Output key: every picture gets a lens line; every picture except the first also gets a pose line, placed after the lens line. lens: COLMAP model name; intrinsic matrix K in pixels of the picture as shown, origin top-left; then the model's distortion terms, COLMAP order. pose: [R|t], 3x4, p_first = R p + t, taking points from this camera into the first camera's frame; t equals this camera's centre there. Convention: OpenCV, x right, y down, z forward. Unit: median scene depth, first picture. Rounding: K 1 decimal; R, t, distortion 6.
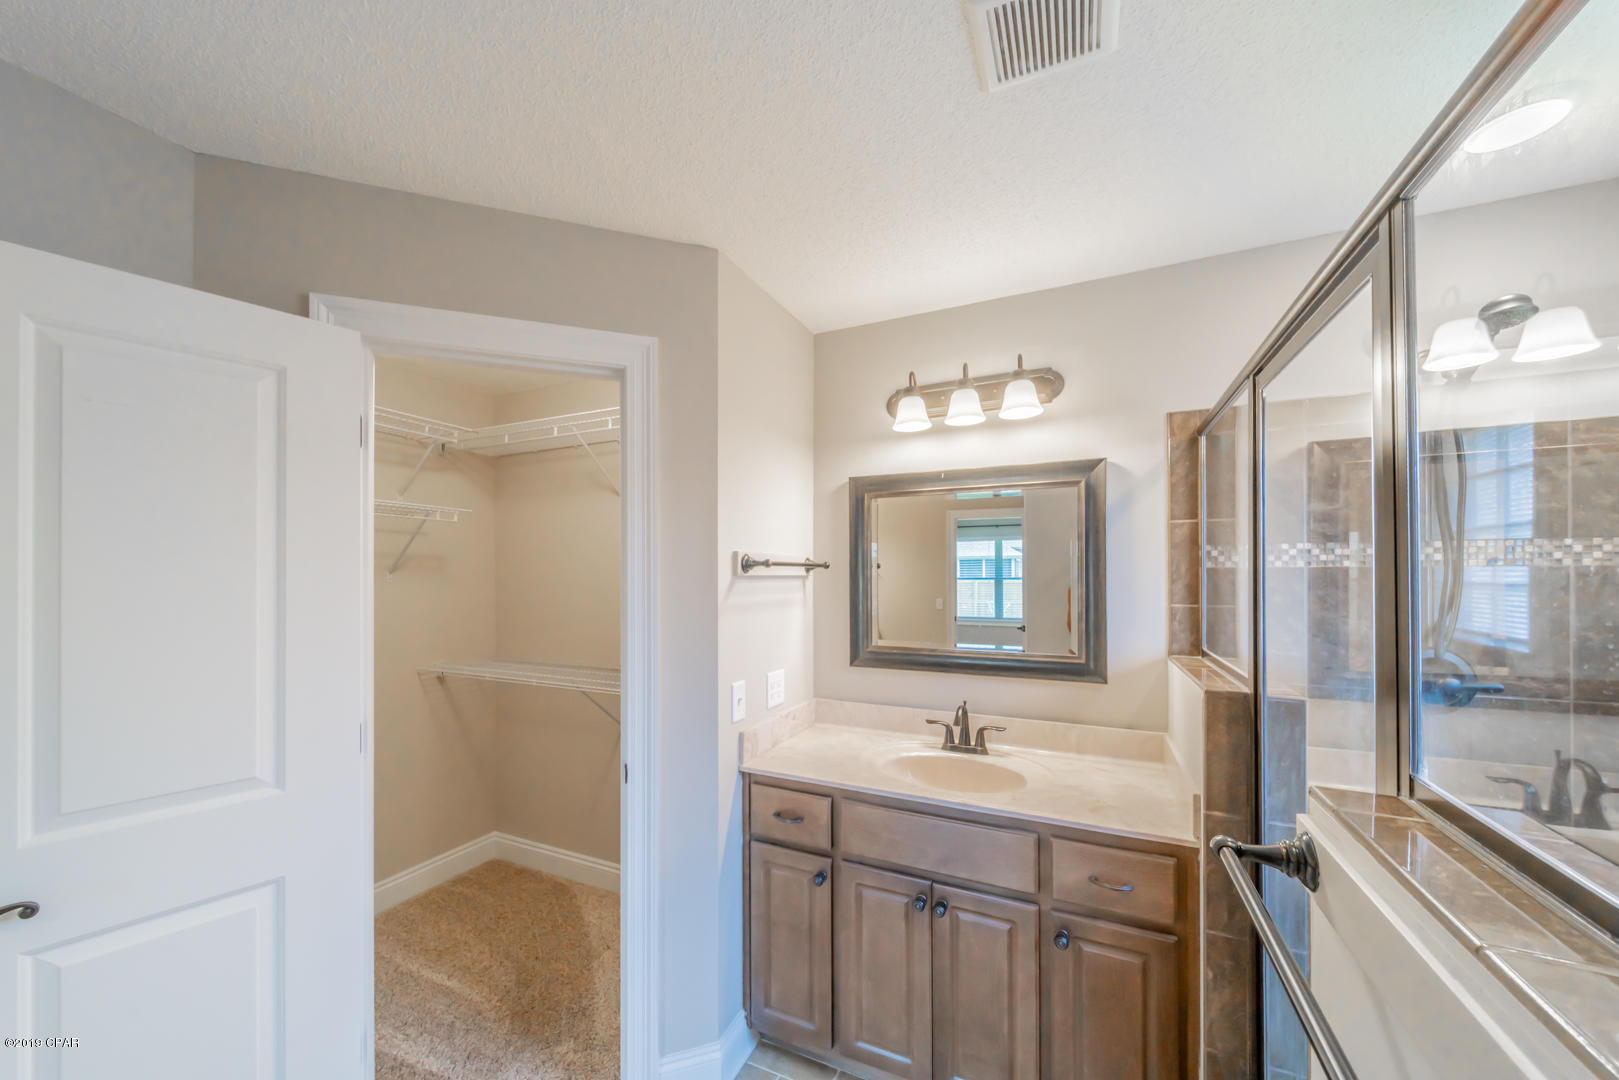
lens RADIAL K [[592.5, 0, 800.6], [0, 592.5, 569.7], [0, 0, 1]] dist [-0.000253, -0.000280]
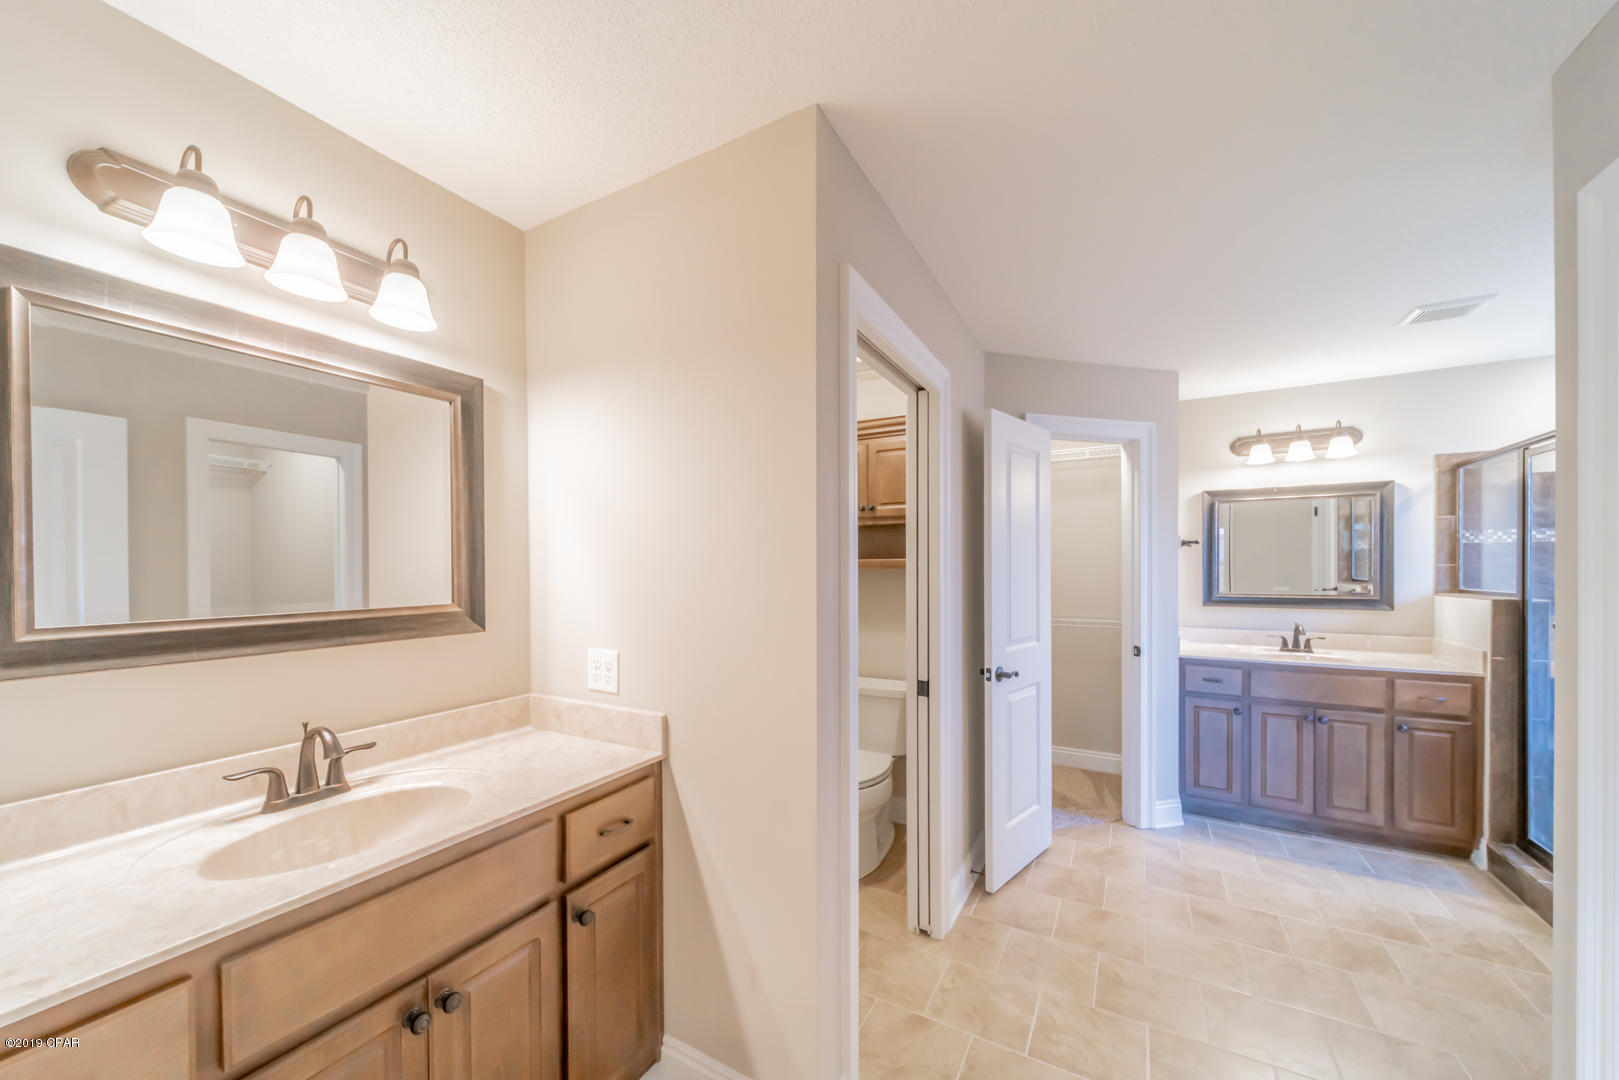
lens RADIAL K [[592.5, 0, 800.6], [0, 592.5, 569.7], [0, 0, 1]] dist [-0.000253, -0.000280]
pose [[0.997026, -0.001330, -0.077057, -1.144577], [0.002171, 0.999939, 0.010825, 0.053212], [0.077038, -0.010960, 0.996968, -0.910967]]
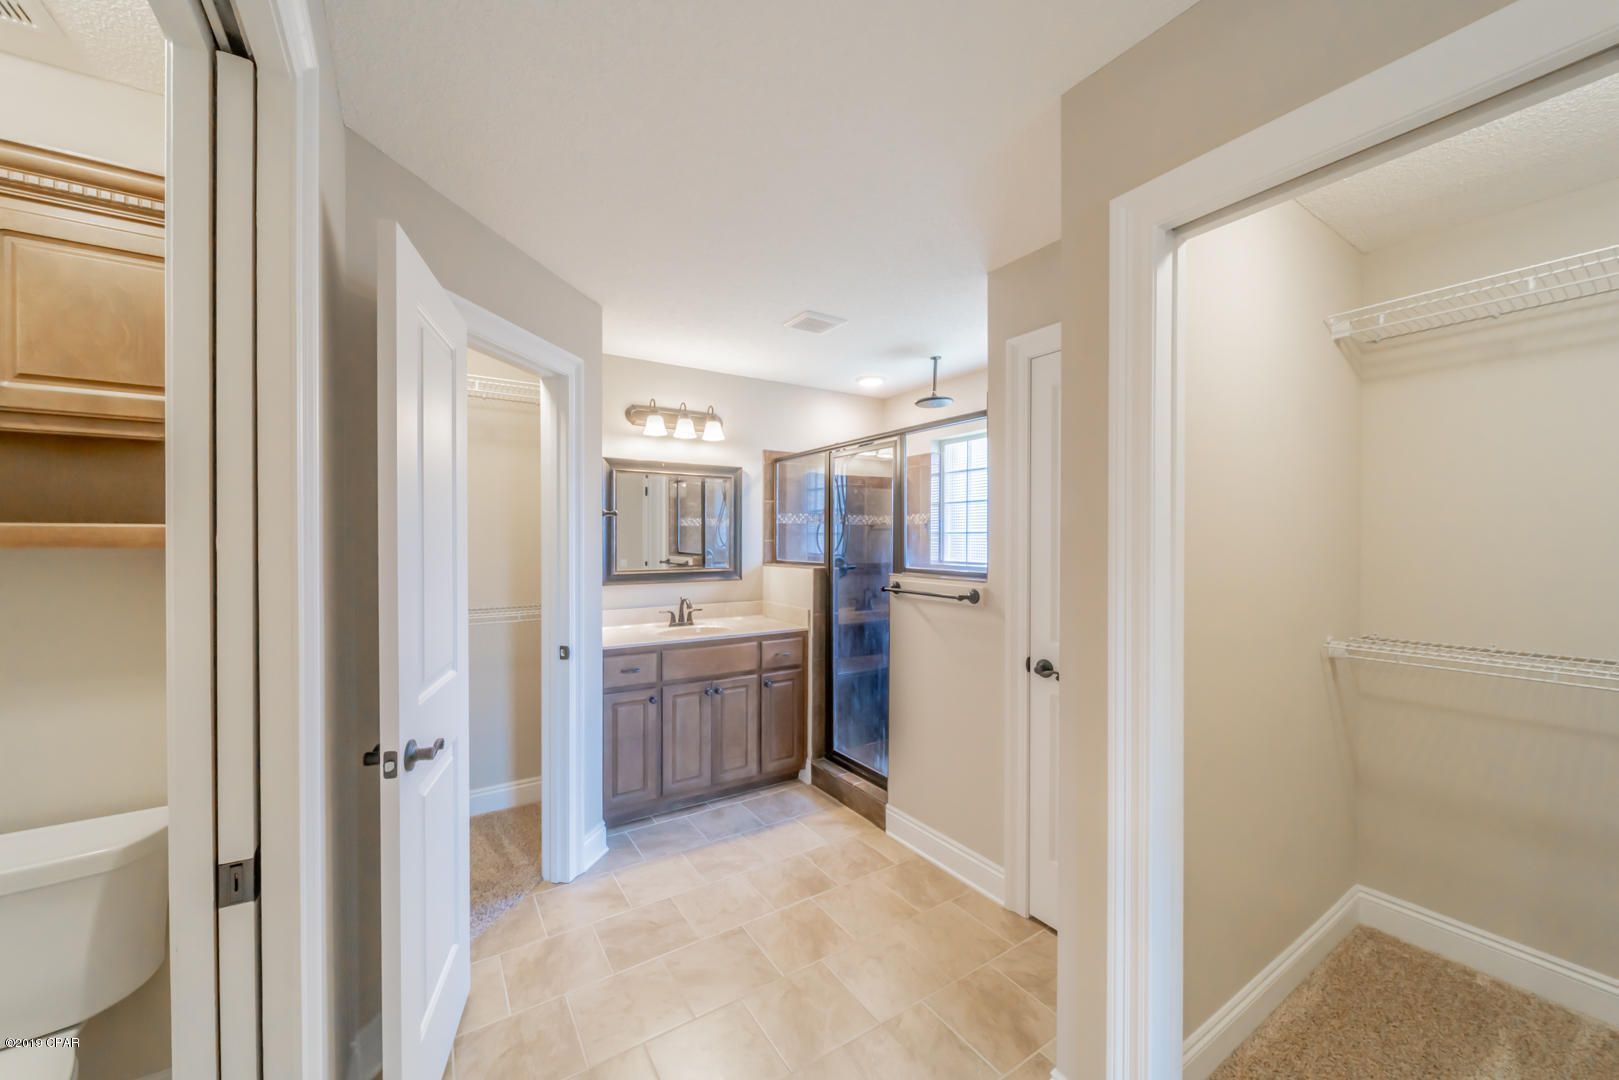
lens RADIAL K [[591.5, 0, 803.2], [0, 591.5, 544.1], [0, 0, 1]] dist [-0.000106, -0.000515]
pose [[0.528273, -0.005123, 0.849059, -1.137675], [-0.008207, 0.999904, 0.011140, 0.049692], [-0.849035, -0.012853, 0.528180, -0.247013]]
